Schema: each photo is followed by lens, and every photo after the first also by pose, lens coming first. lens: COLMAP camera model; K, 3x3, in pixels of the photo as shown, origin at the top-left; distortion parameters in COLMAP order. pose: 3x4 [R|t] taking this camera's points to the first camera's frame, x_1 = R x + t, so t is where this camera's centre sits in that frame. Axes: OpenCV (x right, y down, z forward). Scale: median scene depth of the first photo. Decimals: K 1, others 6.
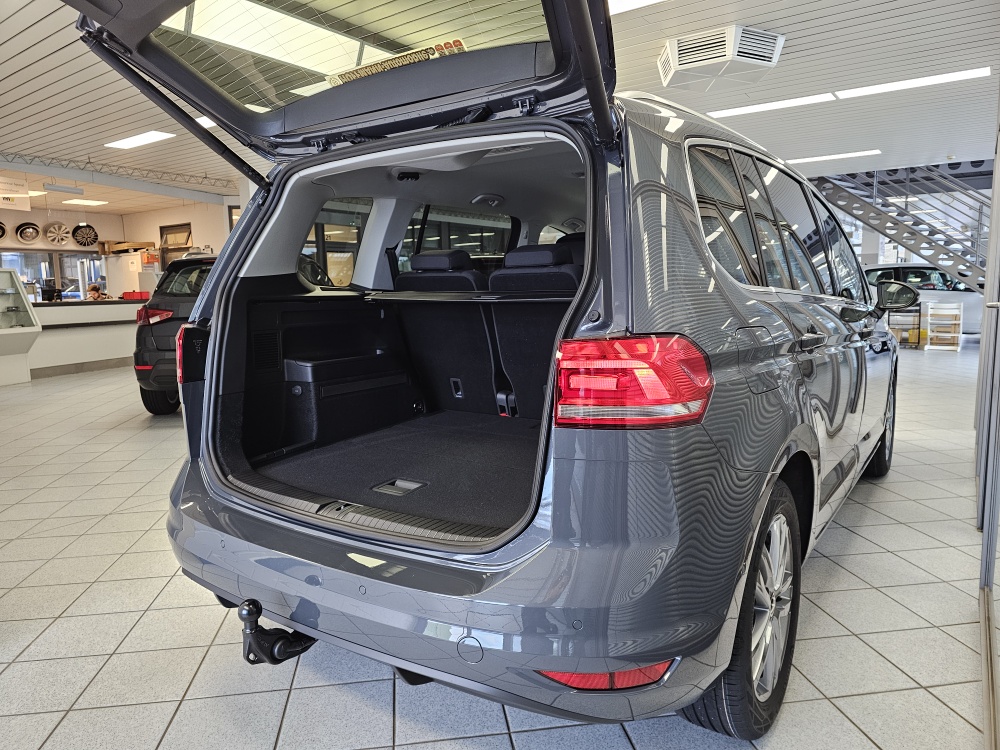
lens RADIAL K [[698.5, 0, 486.0], [0, 698.5, 369.8], [0, 0, 1]] dist [-0.000812, -0.009736]
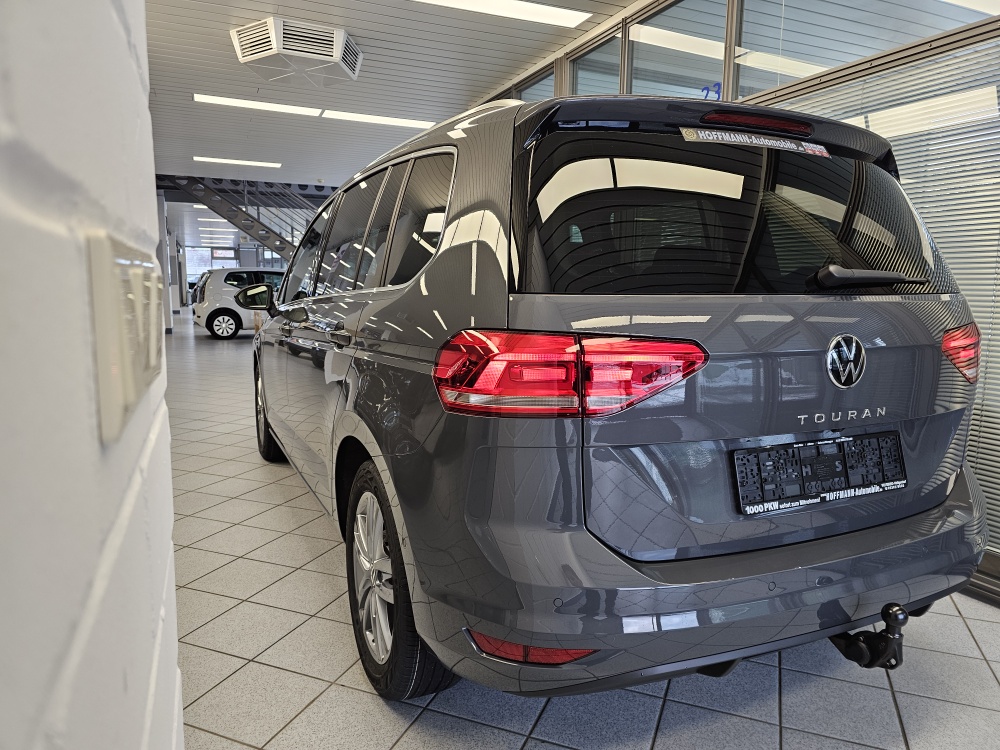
lens RADIAL K [[670.2, 0, 496.3], [0, 670.2, 377.3], [0, 0, 1]] dist [0.060752, -0.053695]
pose [[0.495181, -0.091330, 0.863976, -0.333384], [0.077867, 0.995122, 0.060565, -0.019780], [-0.865293, 0.037285, 0.499878, 0.241110]]
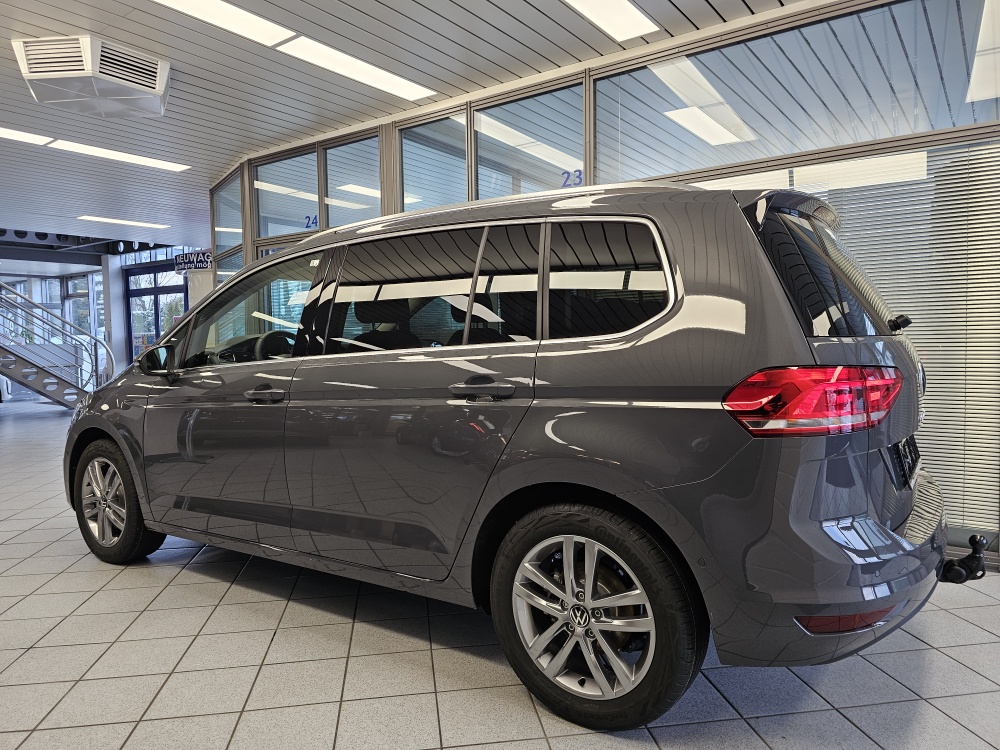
lens RADIAL K [[698.5, 0, 486.0], [0, 698.5, 369.8], [0, 0, 1]] dist [-0.000812, -0.009736]
pose [[-0.009076, -0.015496, 0.999839, -0.428774], [0.123779, 0.992173, 0.016501, -0.041172], [-0.992268, 0.123909, -0.007087, 0.478784]]
